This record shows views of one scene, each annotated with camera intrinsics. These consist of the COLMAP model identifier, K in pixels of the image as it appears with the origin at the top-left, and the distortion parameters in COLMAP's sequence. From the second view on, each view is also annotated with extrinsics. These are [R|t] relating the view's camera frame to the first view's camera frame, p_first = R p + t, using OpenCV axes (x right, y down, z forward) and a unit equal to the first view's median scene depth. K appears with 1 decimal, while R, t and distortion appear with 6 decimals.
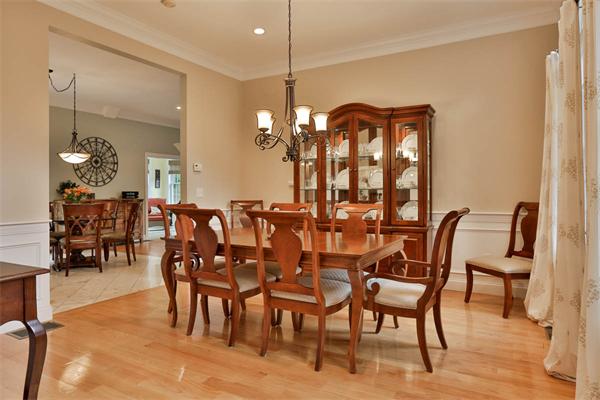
lens RADIAL K [[305.4, 0, 299.9], [0, 305.4, 194.5], [0, 0, 1]] dist [-0.003312, 0.003758]
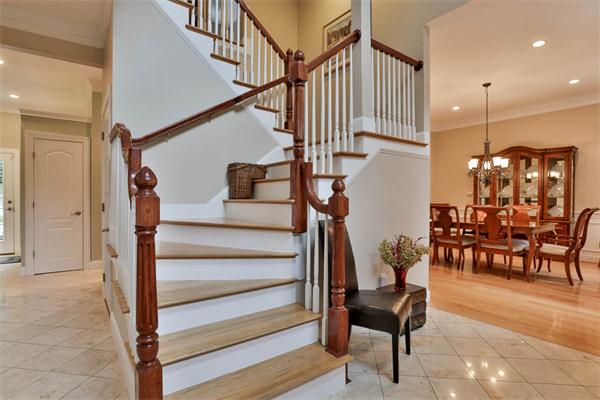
lens RADIAL K [[305.4, 0, 298.2], [0, 305.4, 203.9], [0, 0, 1]] dist [-0.003312, 0.003758]
pose [[0.945914, 0.010436, -0.324251, -0.469276], [-0.007108, 0.999909, 0.011444, 0.008968], [0.324341, -0.008520, 0.945902, -1.102430]]
